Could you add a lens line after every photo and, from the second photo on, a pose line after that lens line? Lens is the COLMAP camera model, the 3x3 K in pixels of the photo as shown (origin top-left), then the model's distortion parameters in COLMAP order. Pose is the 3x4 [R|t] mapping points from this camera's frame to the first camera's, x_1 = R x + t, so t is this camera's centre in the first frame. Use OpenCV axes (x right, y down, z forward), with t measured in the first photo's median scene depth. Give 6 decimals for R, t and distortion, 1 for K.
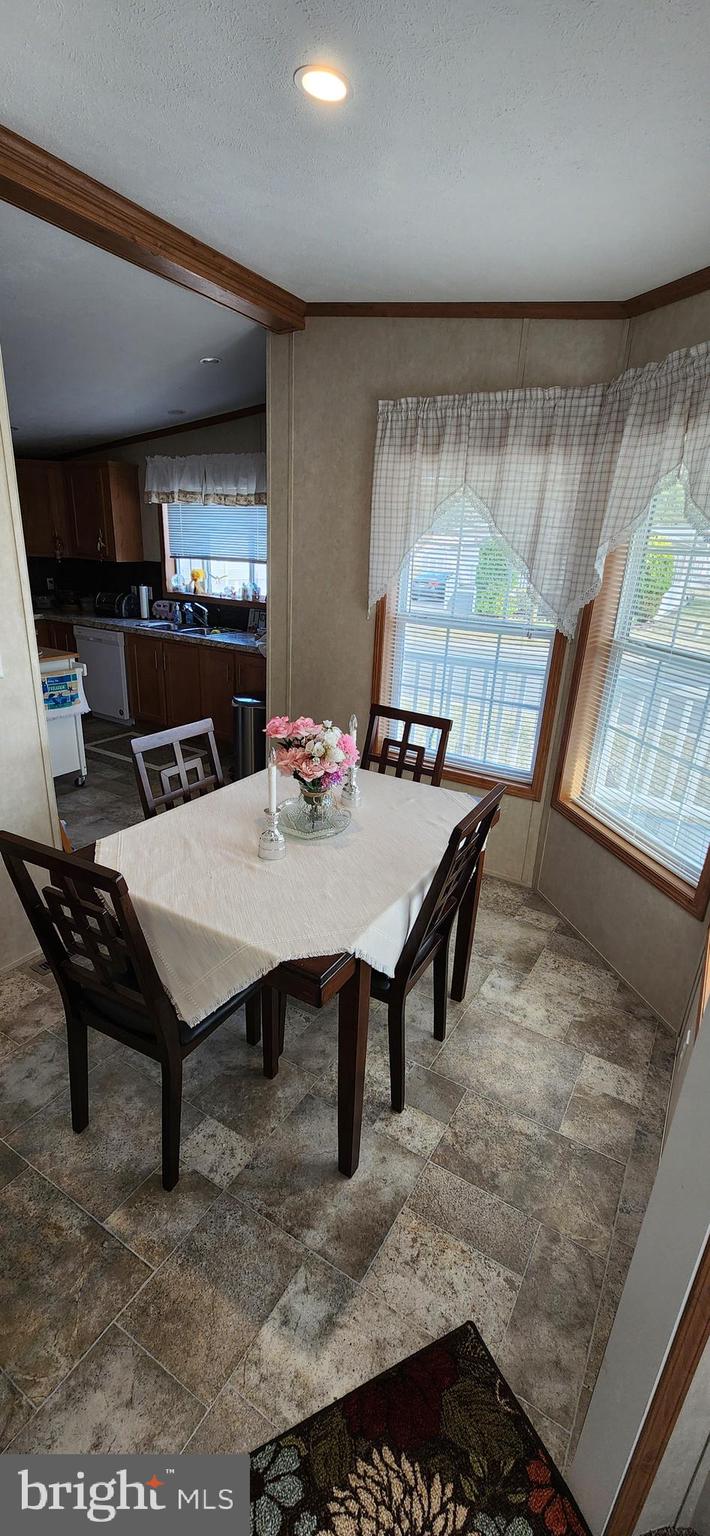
lens RADIAL K [[622.0, 0, 351.4], [0, 622.0, 767.2], [0, 0, 1]] dist [-0.001657, -0.000015]
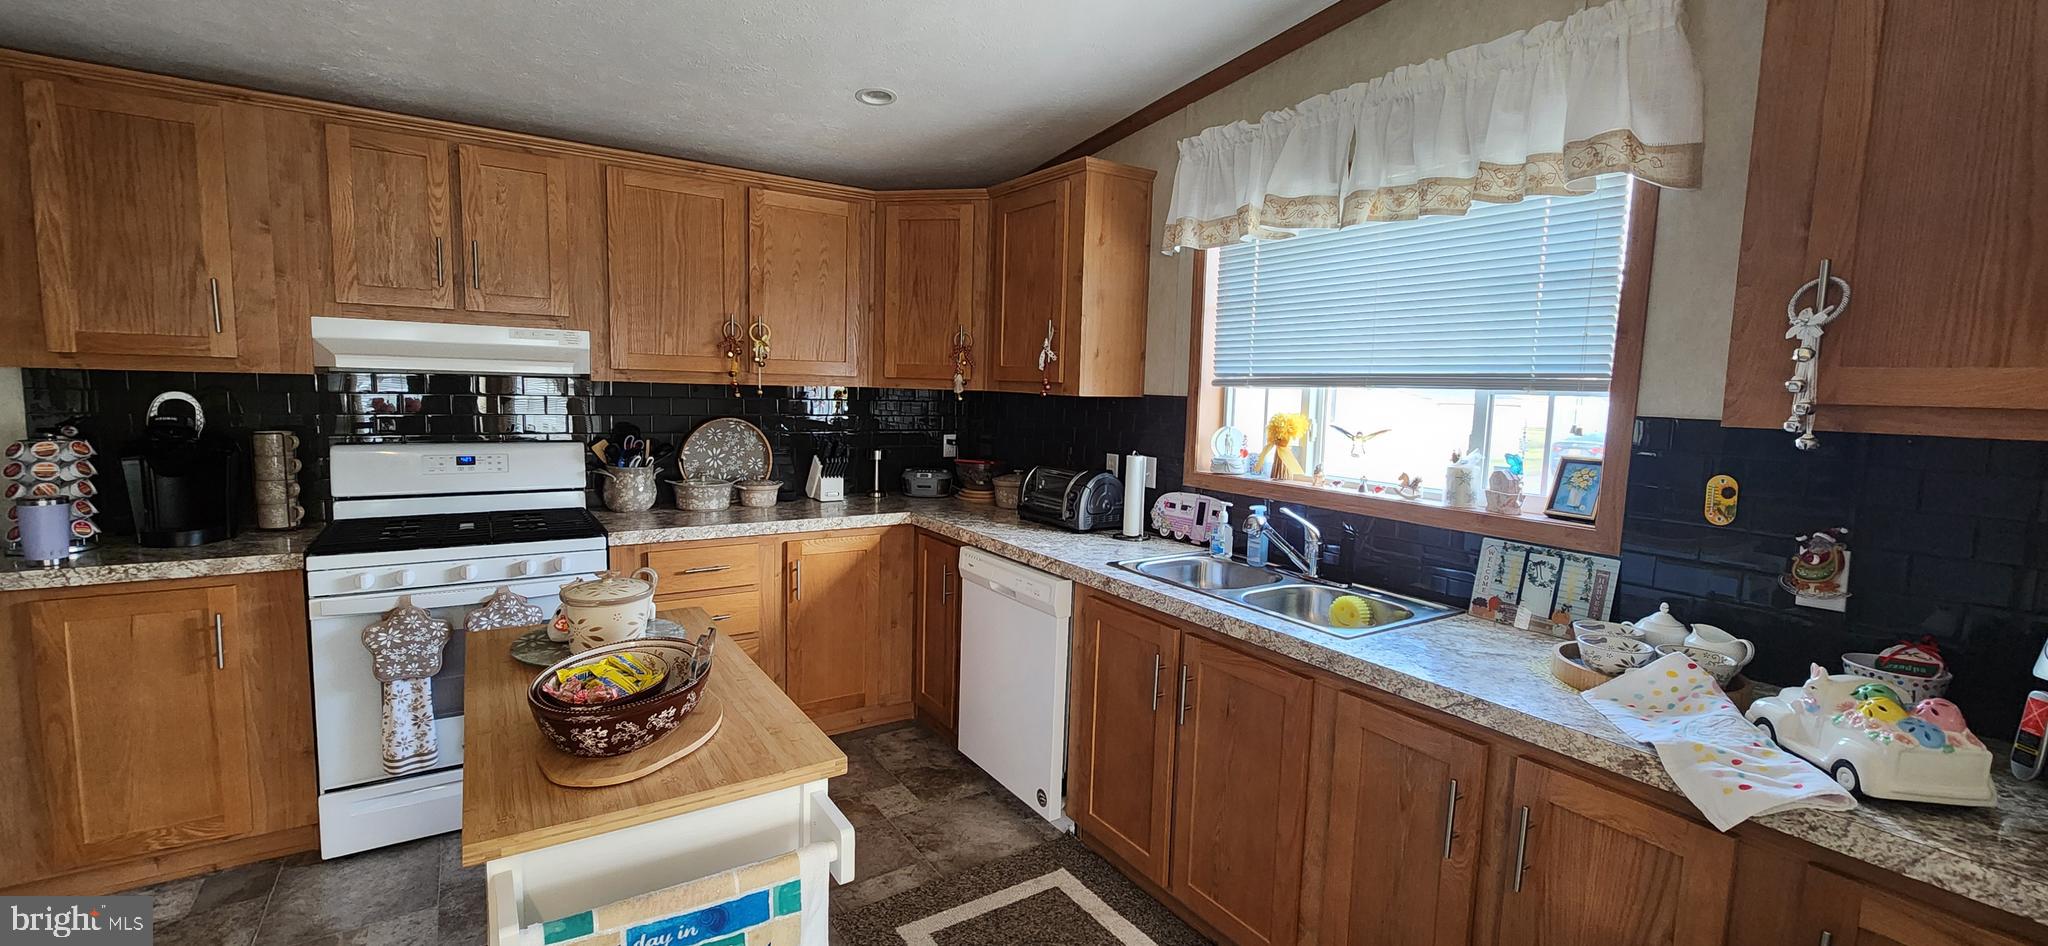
lens RADIAL K [[829.3, 0, 1024.4], [0, 829.3, 471.6], [0, 0, 1]] dist [-0.001657, -0.000015]
pose [[0.909138, 0.026278, -0.415666, -0.320637], [-0.130634, 0.965638, -0.224673, -0.273963], [0.395479, 0.258558, 0.881331, 0.909130]]
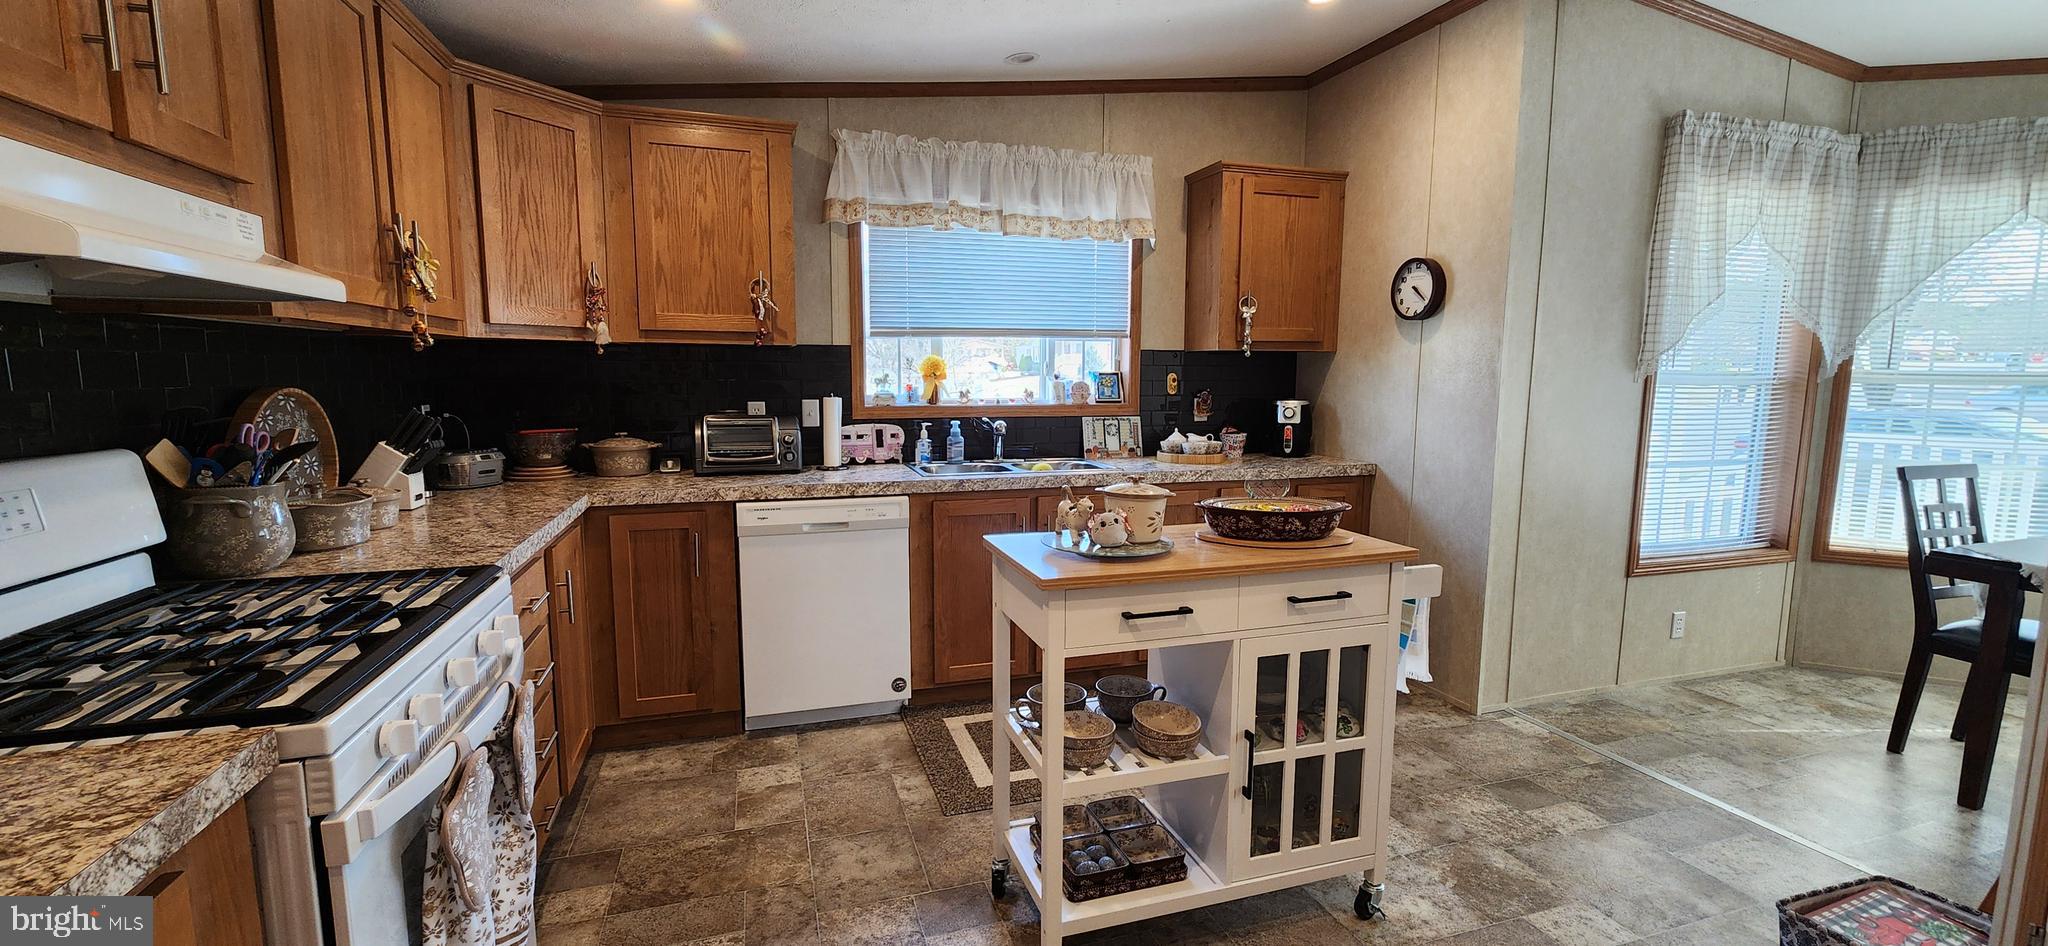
lens RADIAL K [[829.3, 0, 1022.8], [0, 829.3, 473.4], [0, 0, 1]] dist [-0.001657, -0.000015]
pose [[0.649009, -0.136113, 0.748505, -1.222385], [0.281184, 0.957115, -0.069759, -0.277174], [-0.706911, 0.255742, 0.659449, 0.915979]]
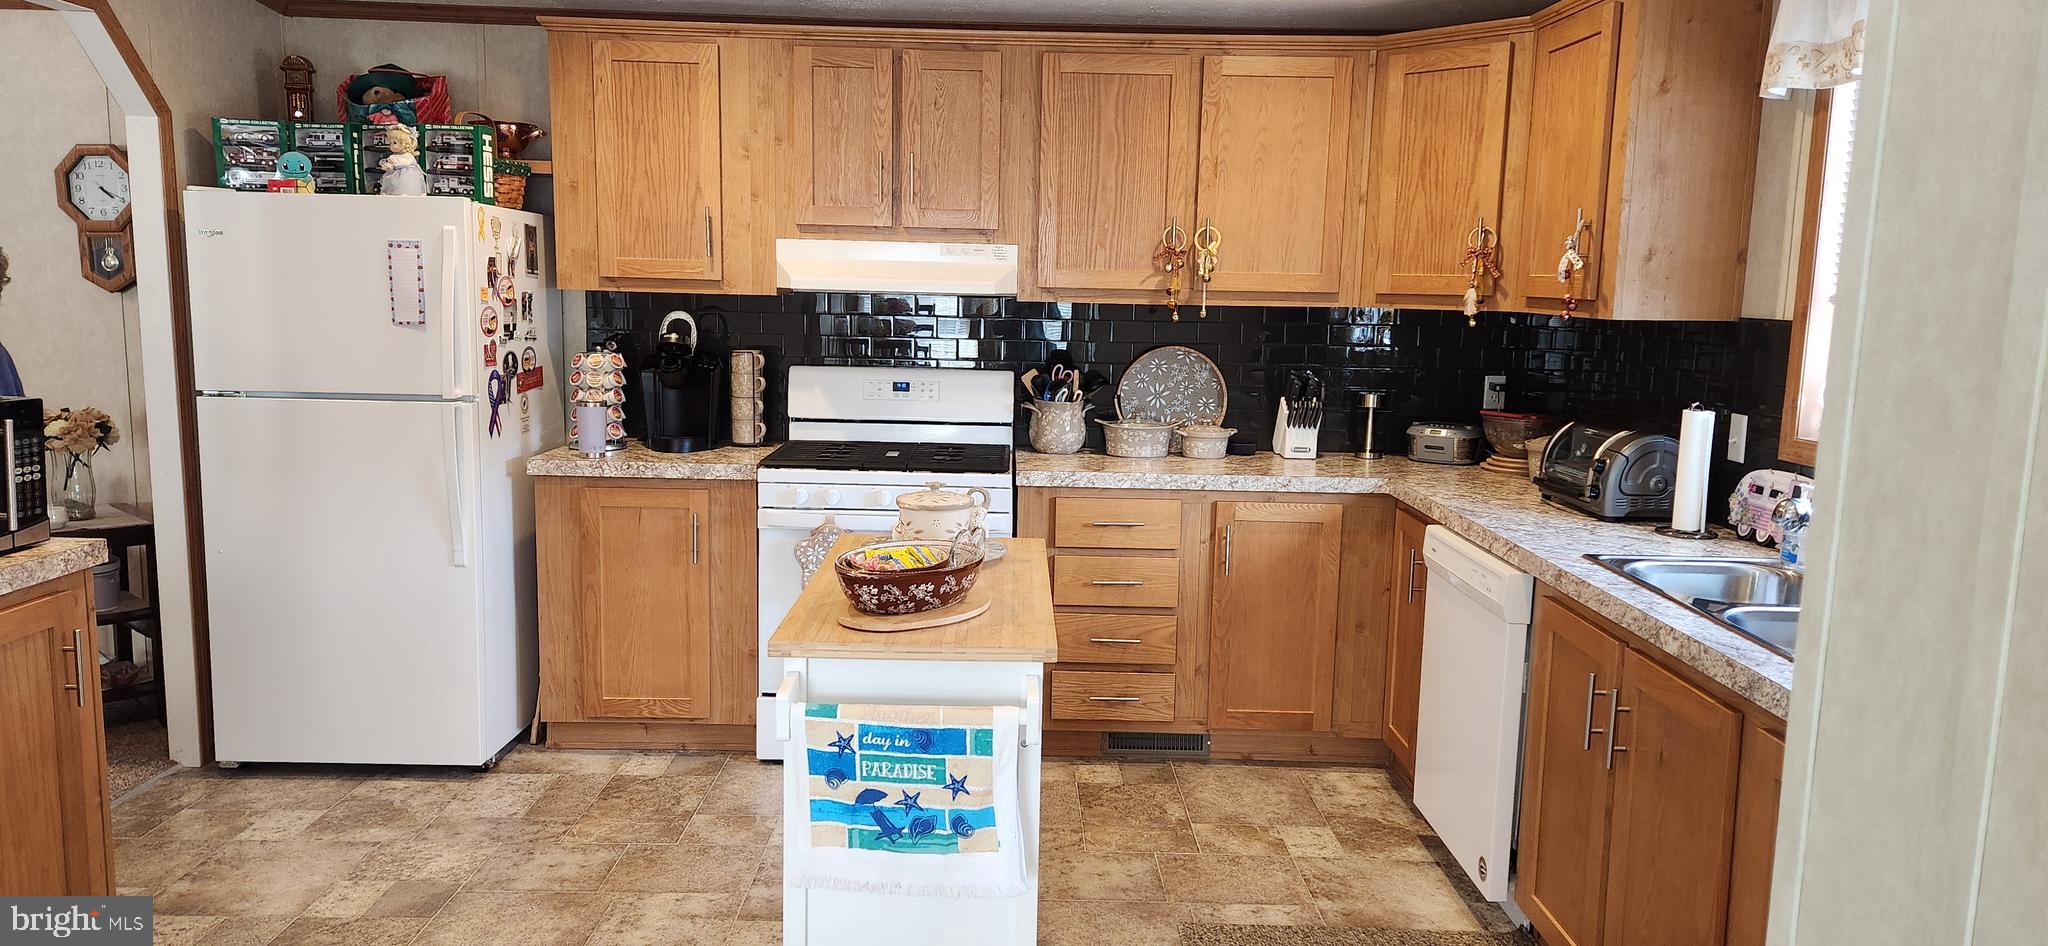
lens RADIAL K [[1359.2, 0, 1017.1], [0, 1359.2, 477.2], [0, 0, 1]] dist [0.082403, -0.073183]
pose [[0.528500, 0.091075, -0.844034, -0.001985], [-0.285833, 0.955269, -0.075899, -0.247946], [0.799367, 0.281365, 0.530891, 0.842656]]
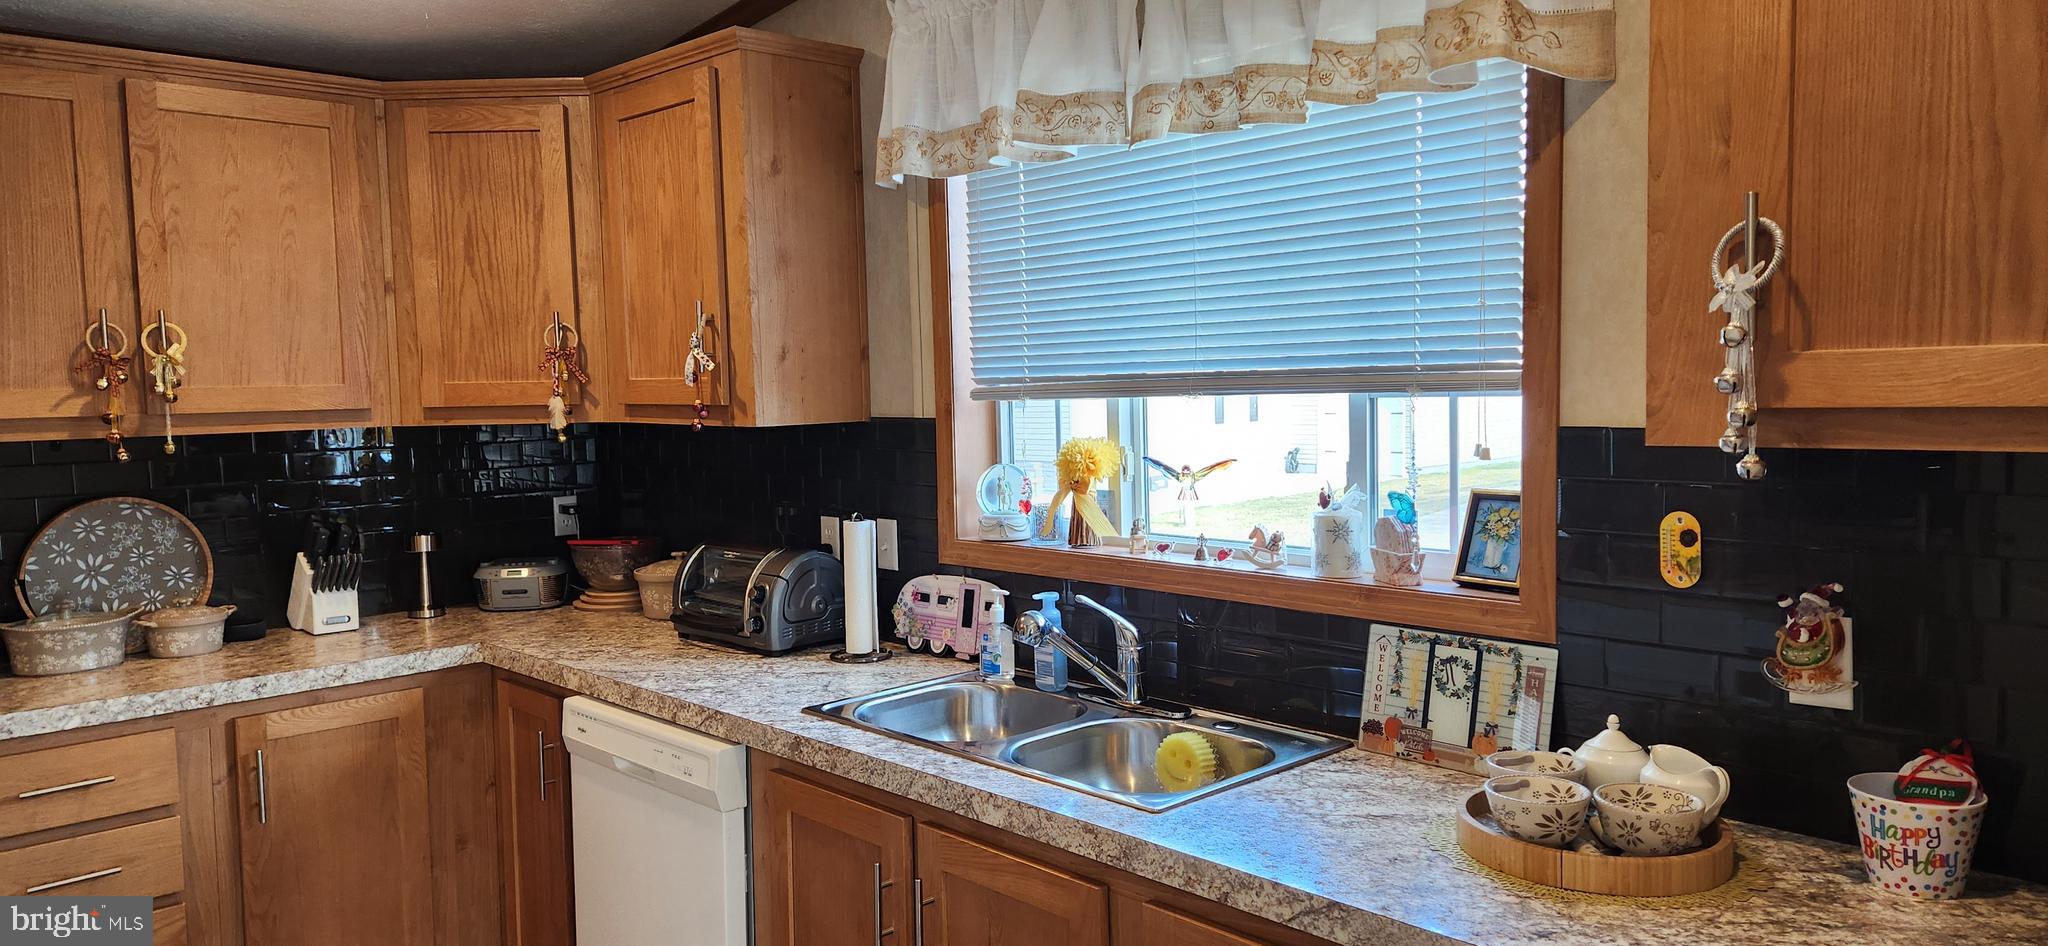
lens RADIAL K [[1359.2, 0, 1011.8], [0, 1359.2, 477.5], [0, 0, 1]] dist [0.082403, -0.073183]
pose [[0.965576, -0.045558, -0.256100, -0.258620], [-0.025690, 0.963027, -0.268176, -0.299402], [0.258849, 0.265523, 0.928706, 0.937546]]
